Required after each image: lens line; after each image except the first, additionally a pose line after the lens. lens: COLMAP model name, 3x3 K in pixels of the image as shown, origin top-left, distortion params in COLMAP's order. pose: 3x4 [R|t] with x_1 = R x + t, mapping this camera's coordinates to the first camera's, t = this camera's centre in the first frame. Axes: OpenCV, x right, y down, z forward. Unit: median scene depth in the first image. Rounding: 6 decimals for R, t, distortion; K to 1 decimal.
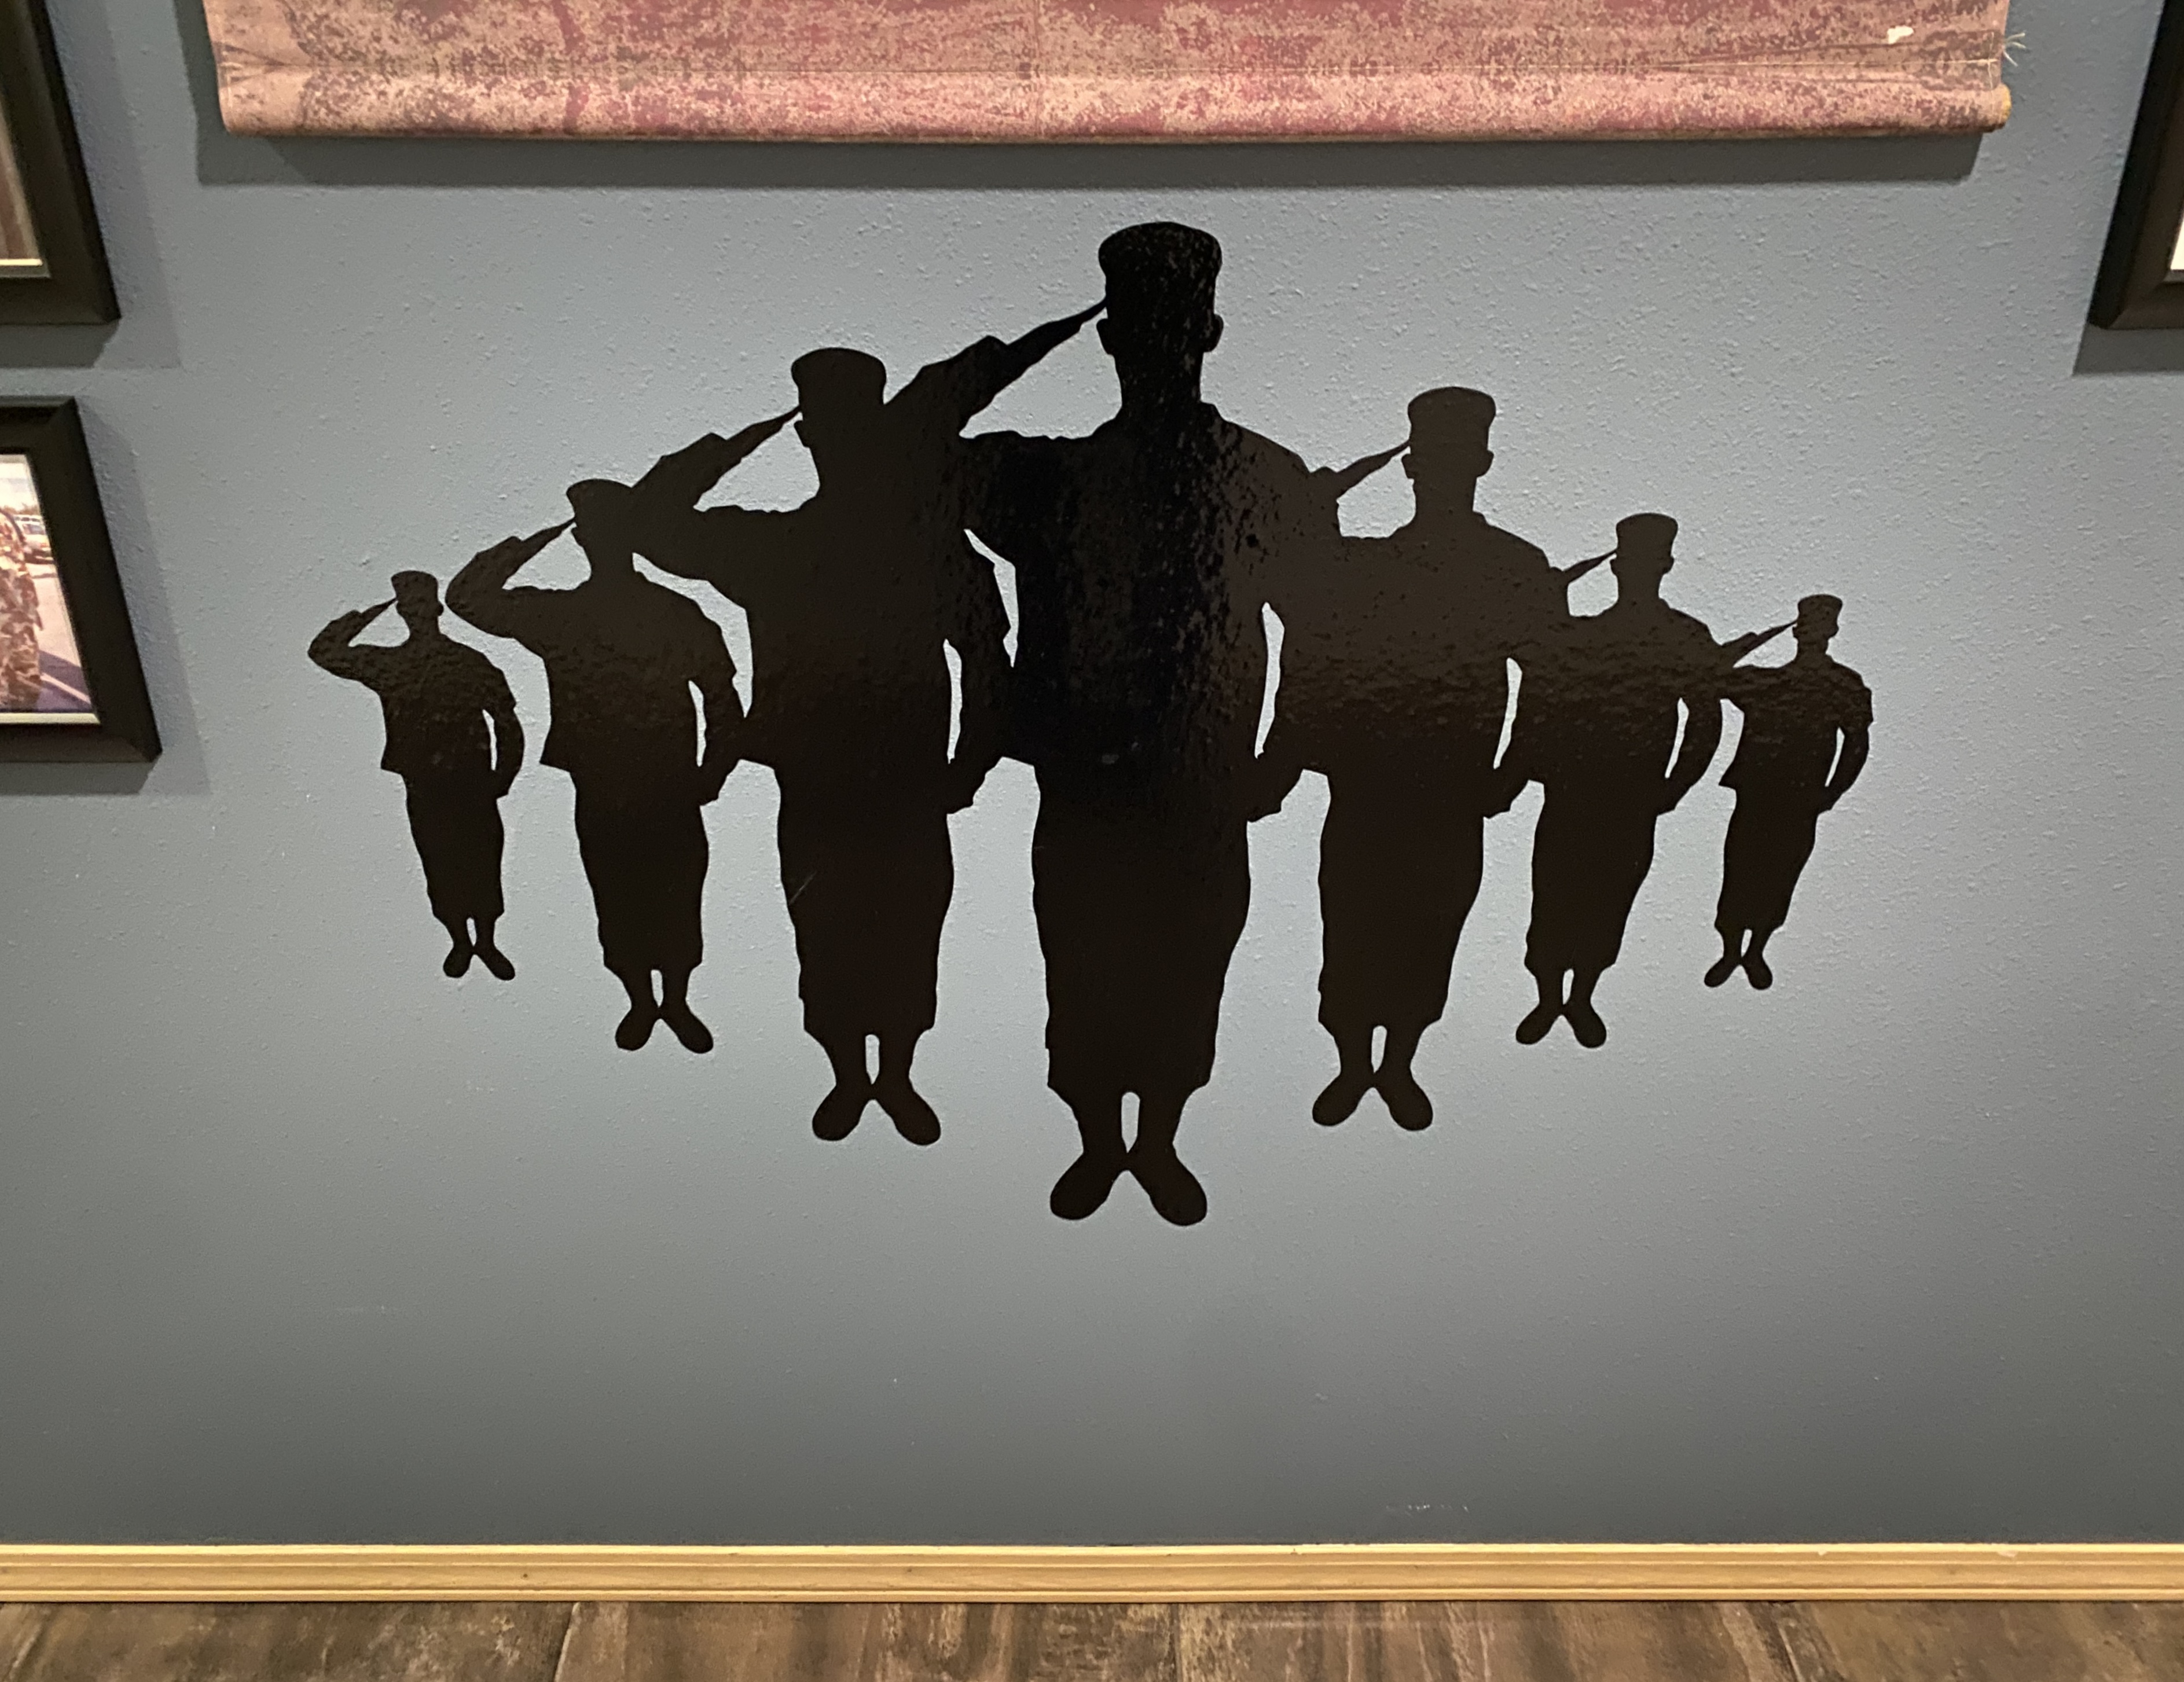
lens RADIAL K [[1960.1, 0, 1092.0], [0, 1960.1, 842.1], [0, 0, 1]] dist [0.063452, -0.022926]
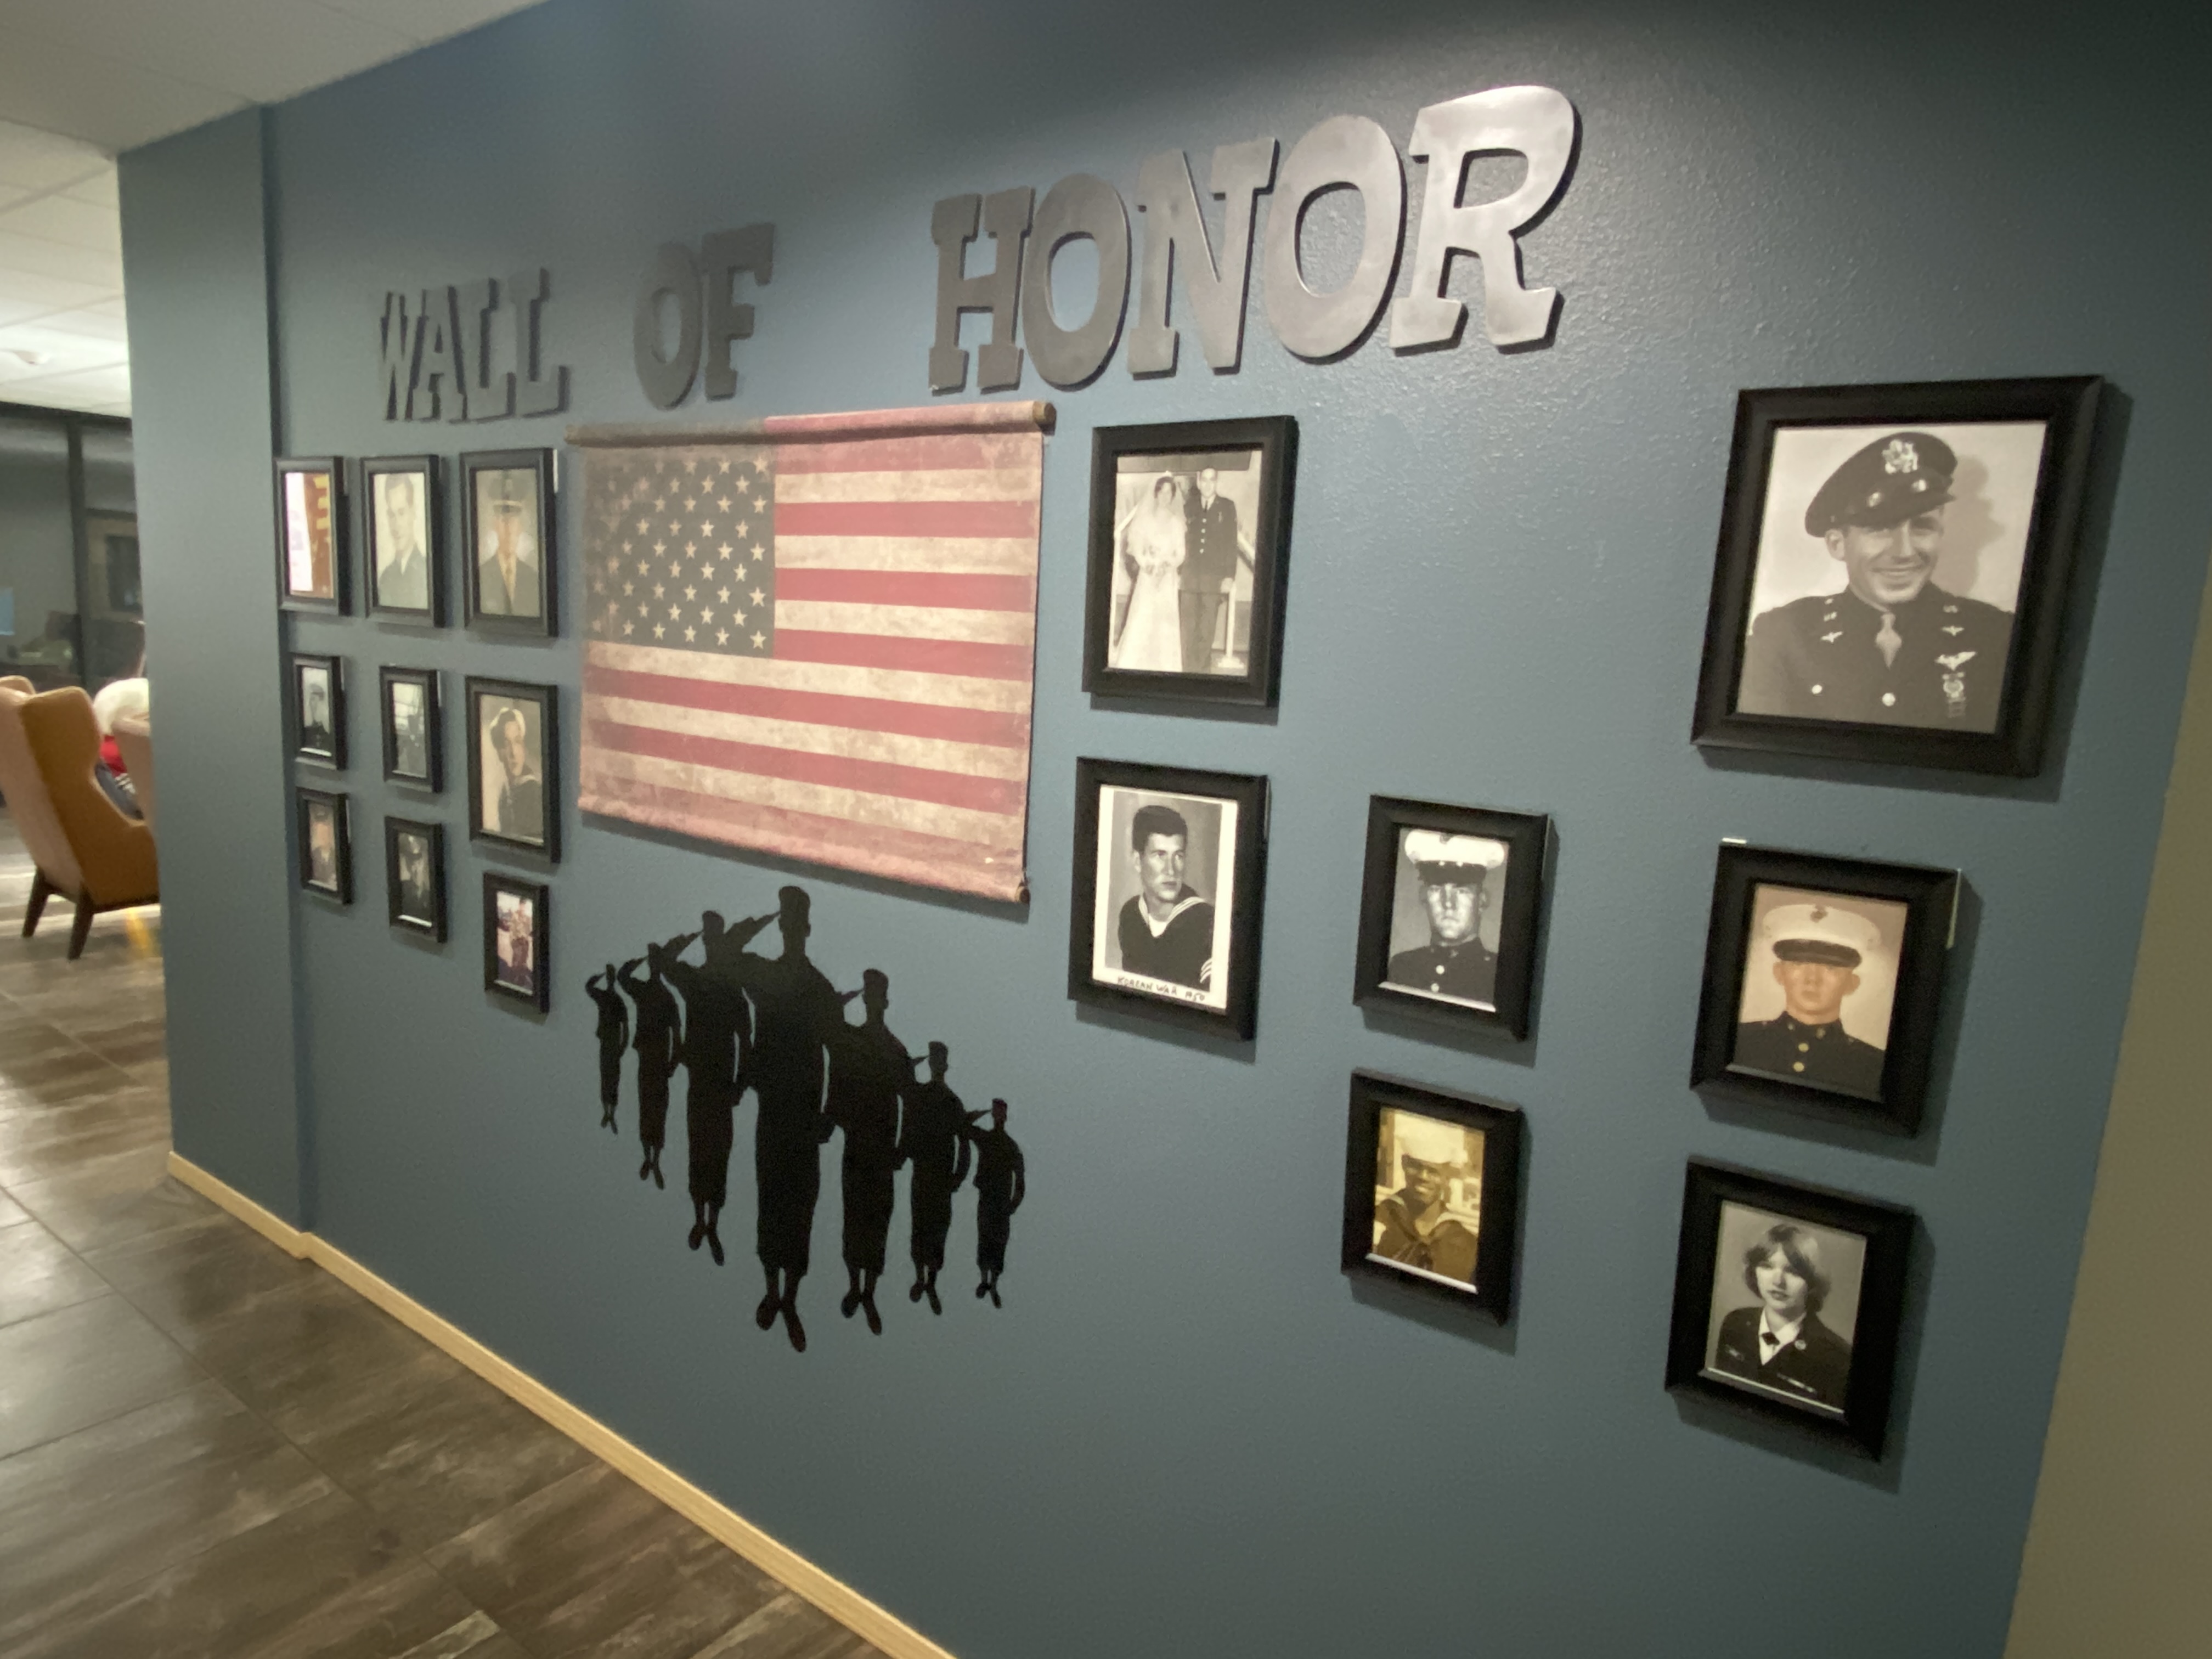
lens RADIAL K [[1348.2, 0, 1104.3], [0, 1348.2, 831.8], [0, 0, 1]] dist [0.004894, -0.017409]
pose [[0.806177, 0.132808, -0.576576, 1.261061], [-0.344432, 0.897687, -0.274817, -0.020388], [0.481087, 0.420142, 0.769438, -0.205606]]
